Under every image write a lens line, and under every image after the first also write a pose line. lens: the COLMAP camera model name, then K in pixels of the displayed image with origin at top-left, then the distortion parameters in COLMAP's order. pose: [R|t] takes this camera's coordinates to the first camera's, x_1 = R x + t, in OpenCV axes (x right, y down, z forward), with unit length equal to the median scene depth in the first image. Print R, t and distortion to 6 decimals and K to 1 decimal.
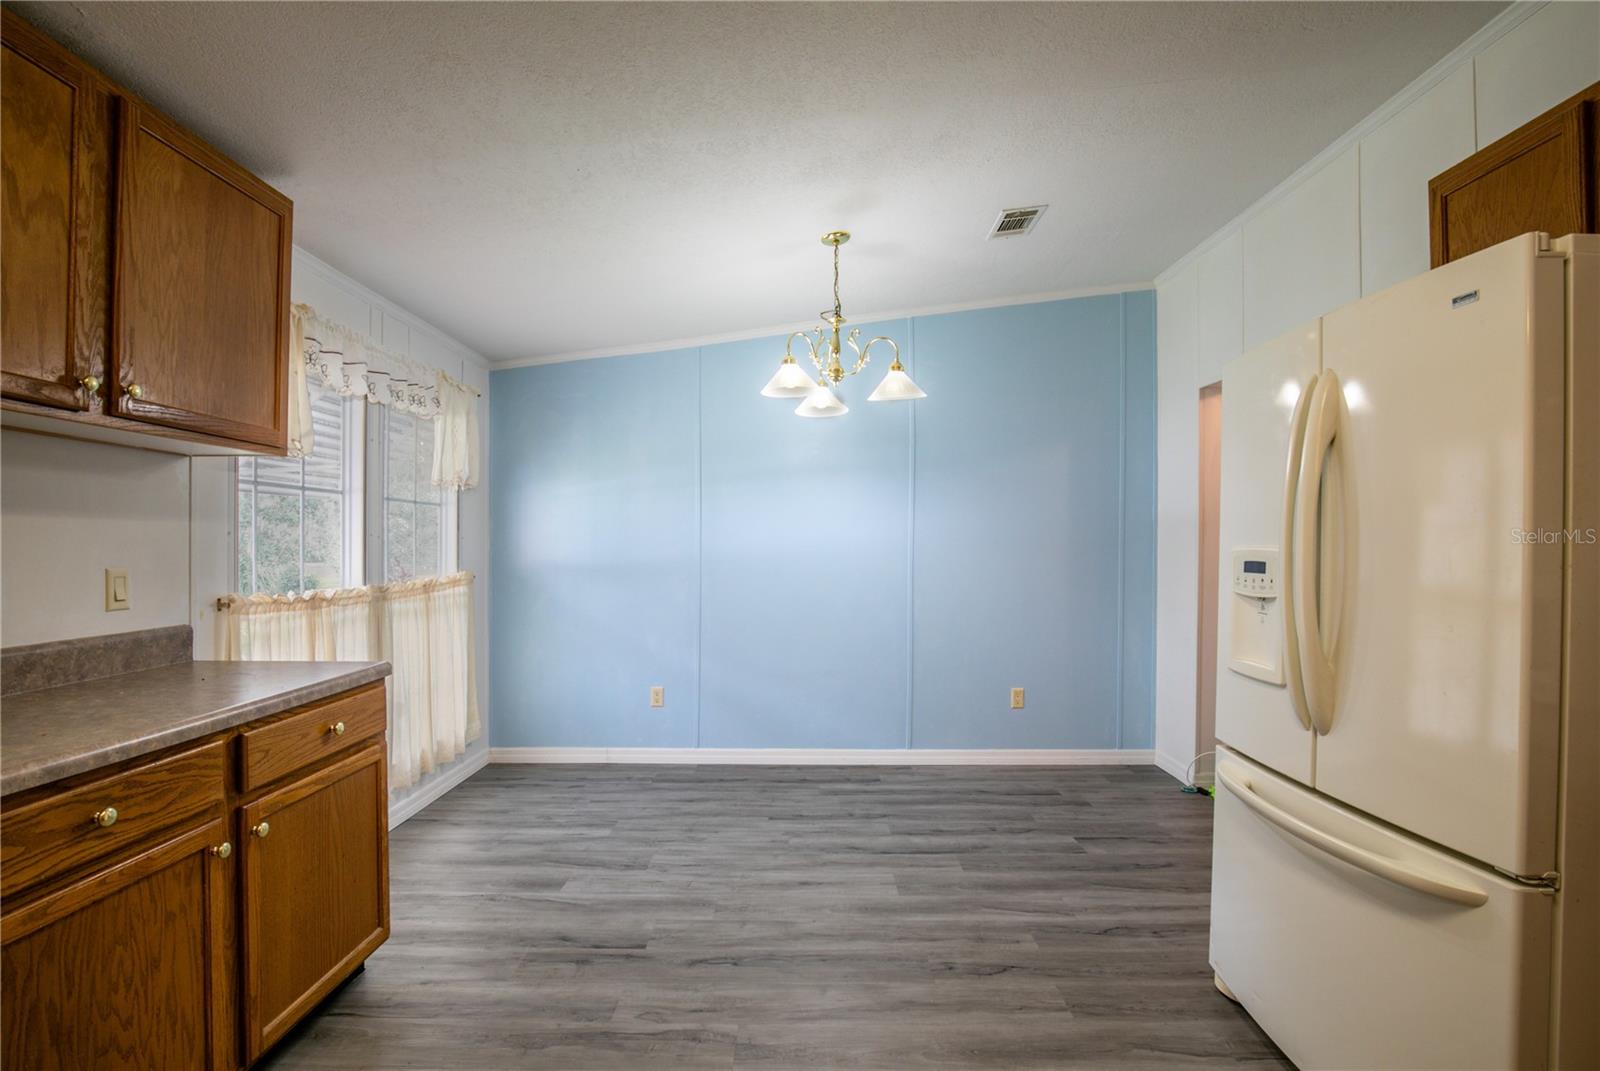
lens RADIAL K [[741.8, 0, 794.1], [0, 741.8, 543.8], [0, 0, 1]] dist [-0.031235, 0.005572]
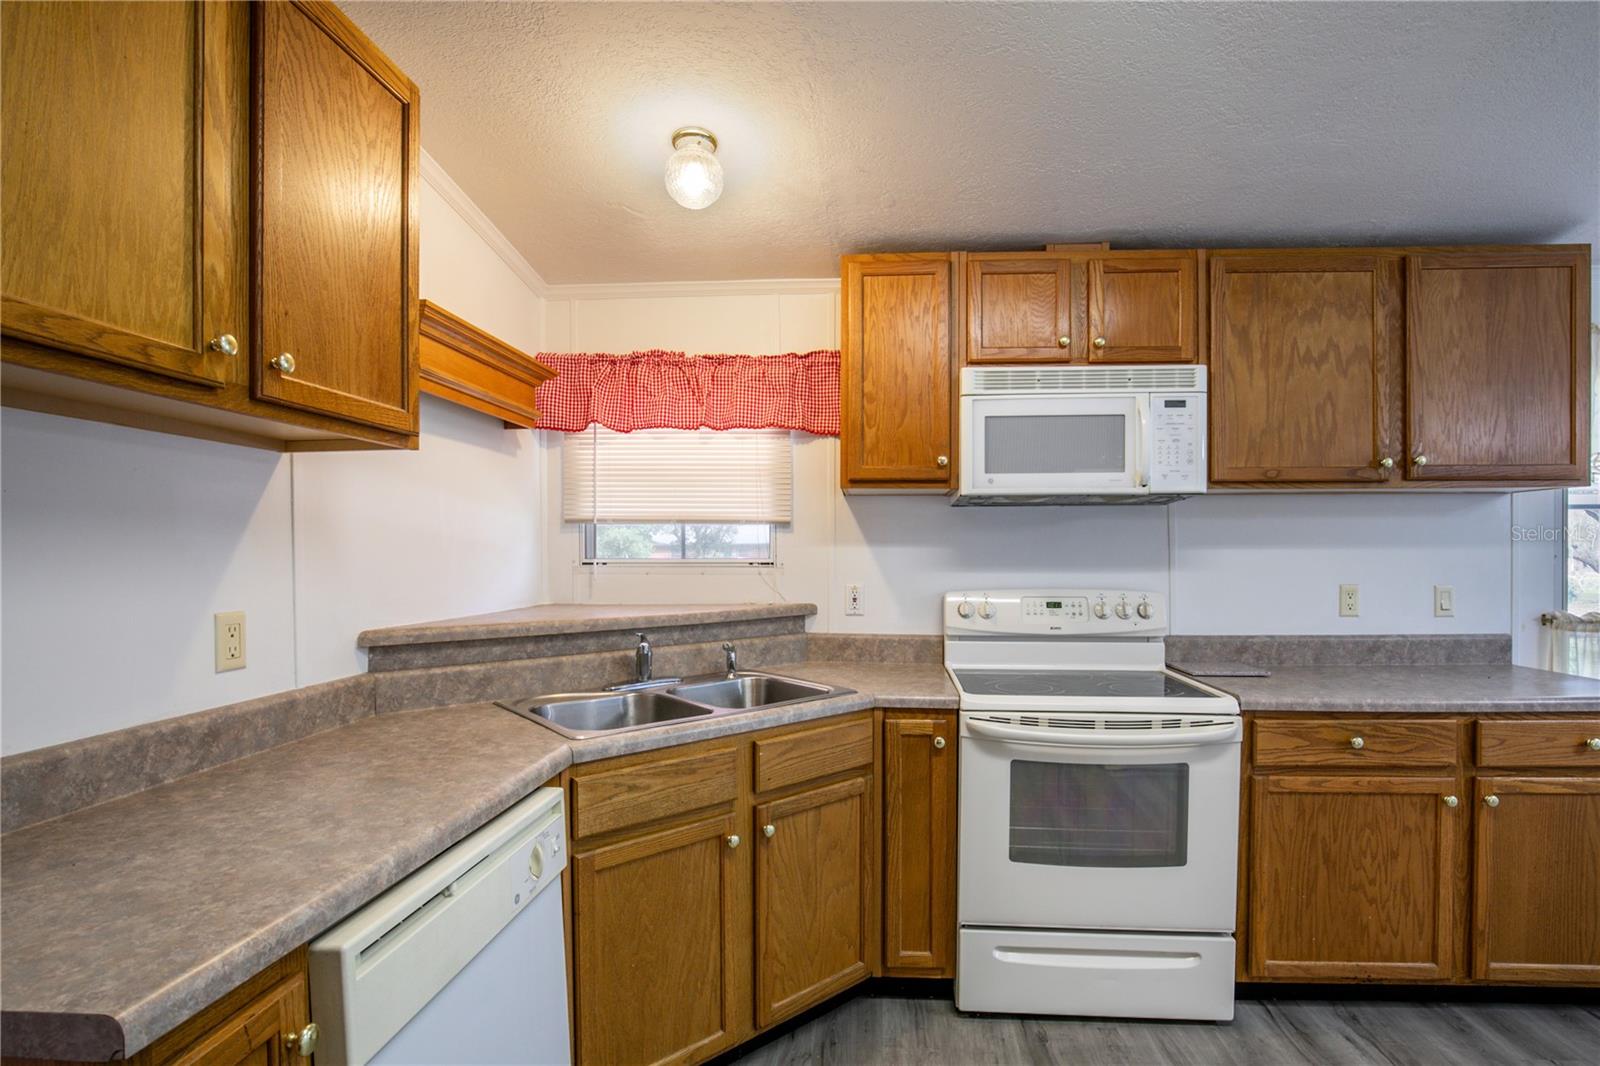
lens RADIAL K [[745.2, 0, 846.8], [0, 745.2, 562.5], [0, 0, 1]] dist [-0.028532, 0.000640]
pose [[-0.043088, 0.010735, -0.999014, 0.567896], [0.008518, 0.999910, 0.010377, -0.039386], [0.999035, -0.008062, -0.043176, -0.049623]]
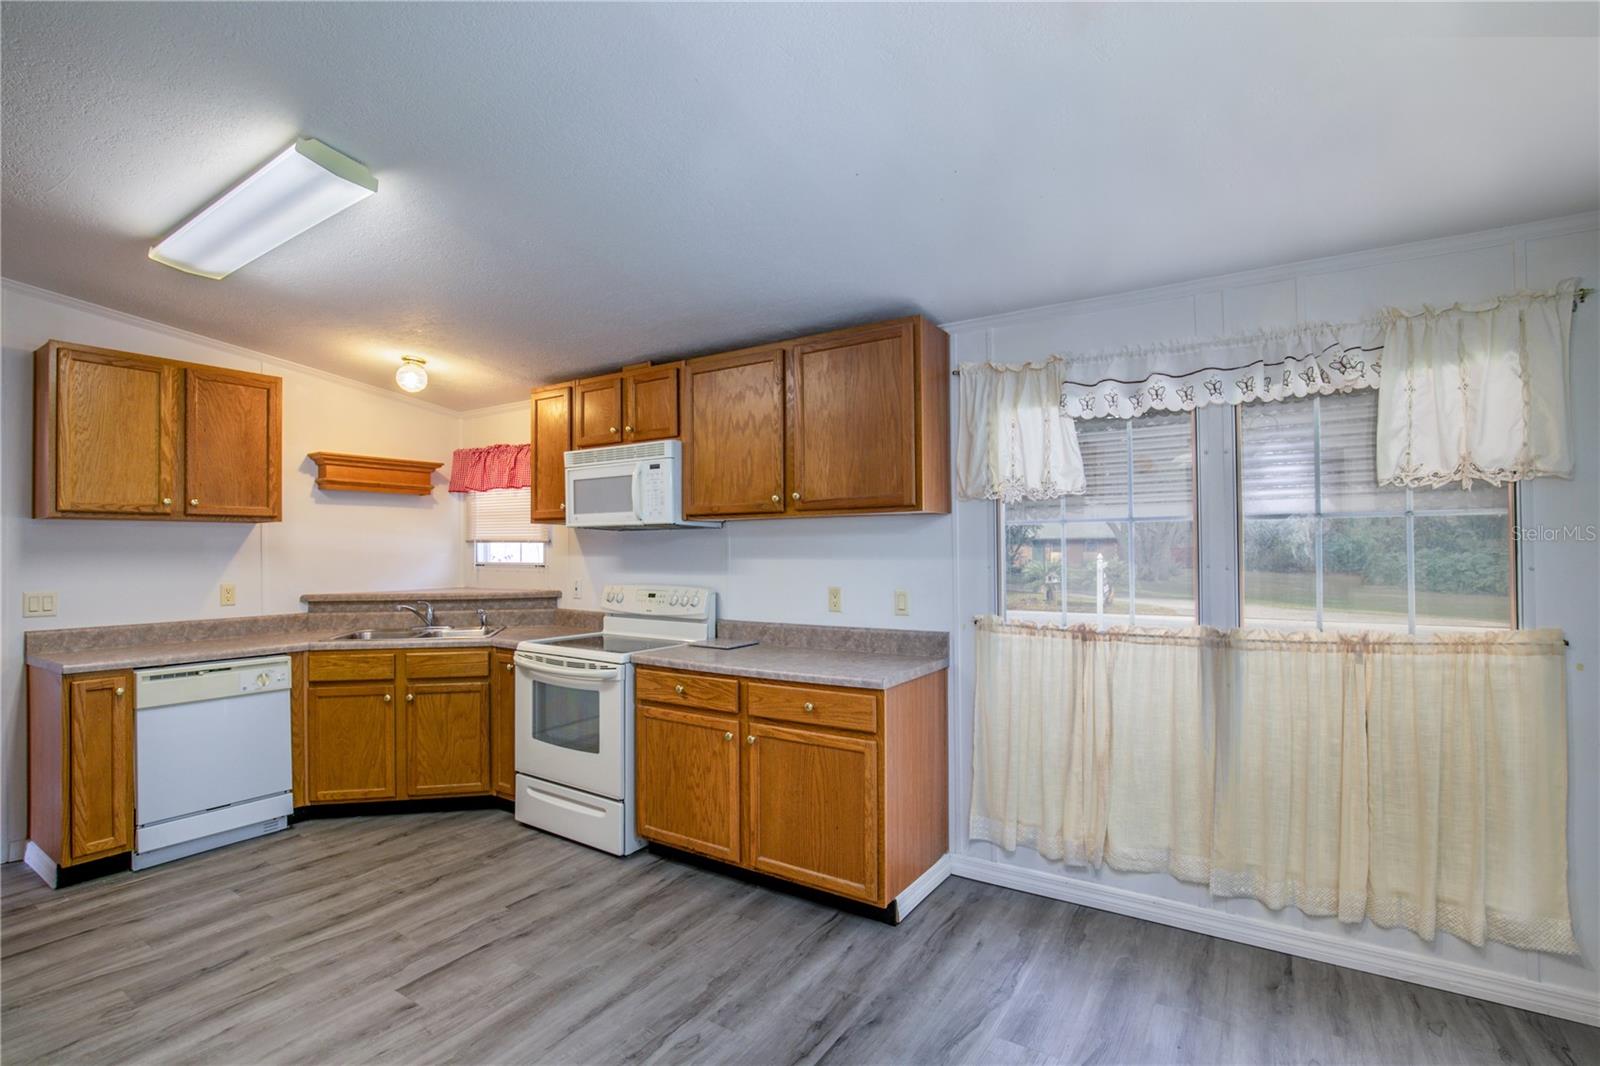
lens RADIAL K [[741.8, 0, 794.1], [0, 741.8, 541.3], [0, 0, 1]] dist [-0.031235, 0.005572]
pose [[-0.536591, -0.006862, -0.843814, 0.756324], [0.009932, 0.999846, -0.014447, -0.066111], [0.843784, -0.016133, -0.536441, 2.099355]]
